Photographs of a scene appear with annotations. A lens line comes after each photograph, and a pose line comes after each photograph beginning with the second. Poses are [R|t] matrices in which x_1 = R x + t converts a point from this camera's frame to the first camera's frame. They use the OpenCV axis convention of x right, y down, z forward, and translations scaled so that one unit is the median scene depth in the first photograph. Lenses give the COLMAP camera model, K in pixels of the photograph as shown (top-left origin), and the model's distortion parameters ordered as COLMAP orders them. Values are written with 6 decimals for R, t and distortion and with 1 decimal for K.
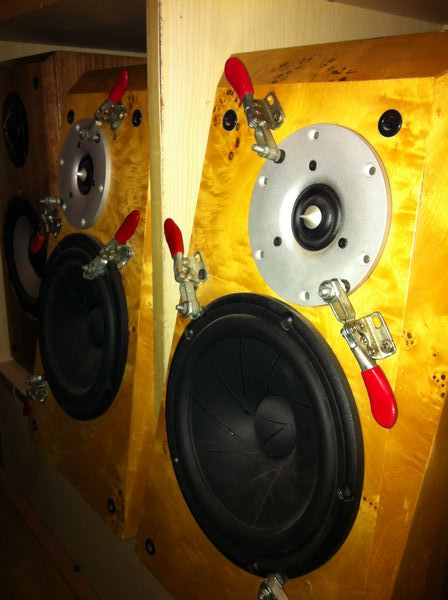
lens RADIAL K [[561.4, 0, 224.0], [0, 561.4, 300.0], [0, 0, 1]] dist [0.037419, -0.089013]
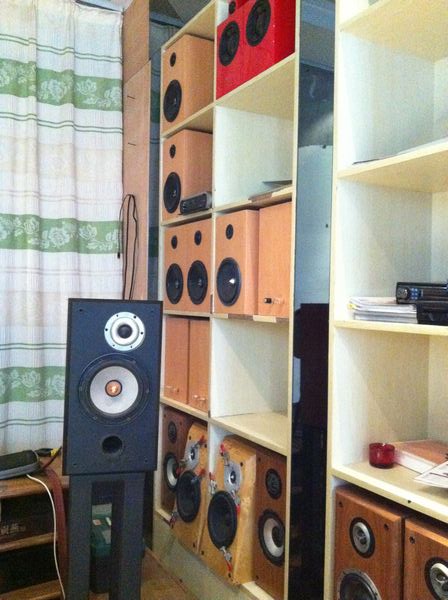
lens RADIAL K [[561.4, 0, 224.0], [0, 561.4, 300.0], [0, 0, 1]] dist [0.037419, -0.089013]
pose [[0.983641, 0.001726, -0.180129, 0.736852], [-0.057379, 0.950871, -0.304224, -0.076930], [0.170754, 0.309583, 0.935415, -3.266076]]
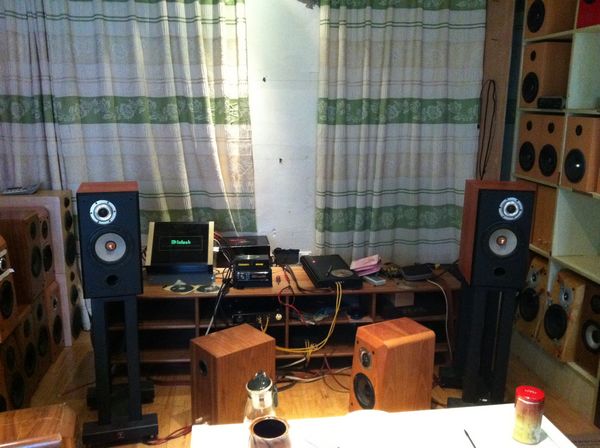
lens RADIAL K [[561.4, 0, 300.0], [0, 561.4, 224.0], [0, 0, 1]] dist [0.037419, -0.089013]
pose [[0.845465, 0.108838, -0.522822, 0.743185], [-0.160586, 0.985514, -0.054528, -0.080652], [0.509314, 0.130060, 0.850696, -5.677978]]
